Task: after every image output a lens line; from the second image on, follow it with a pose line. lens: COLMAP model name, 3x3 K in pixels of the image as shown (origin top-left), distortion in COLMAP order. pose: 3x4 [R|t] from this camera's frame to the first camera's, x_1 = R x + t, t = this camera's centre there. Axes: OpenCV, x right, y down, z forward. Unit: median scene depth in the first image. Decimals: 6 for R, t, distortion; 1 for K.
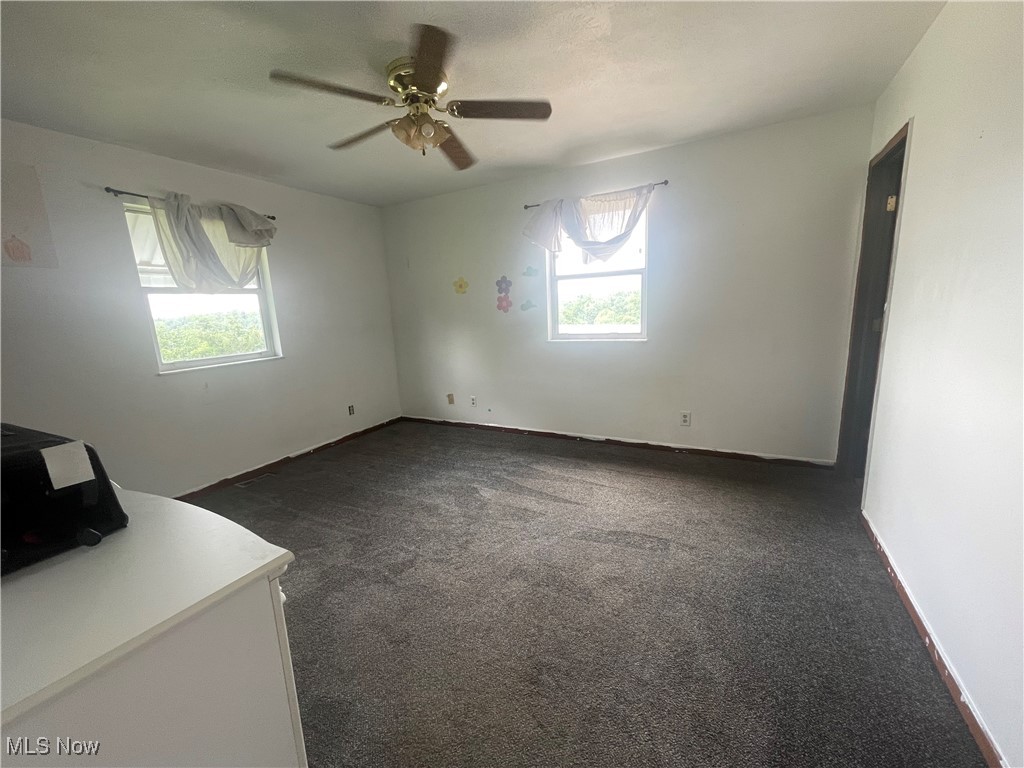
lens RADIAL K [[406.9, 0, 512.0], [0, 406.9, 384.0], [0, 0, 1]] dist [0.000305, -0.000002]
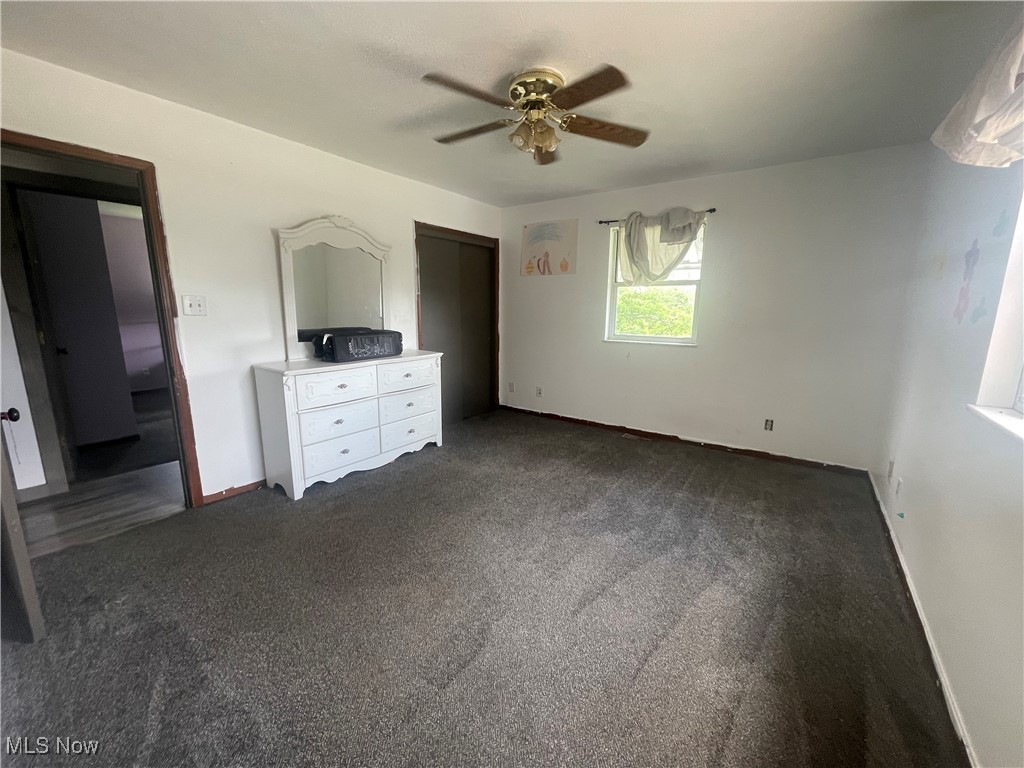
lens RADIAL K [[409.1, 0, 513.3], [0, 409.1, 379.2], [0, 0, 1]] dist [-0.000723, -0.000067]
pose [[-0.118290, 0.218923, -0.968545, 0.542884], [-0.192576, 0.951817, 0.238662, -0.147185], [0.974126, 0.214750, -0.070431, 0.652723]]
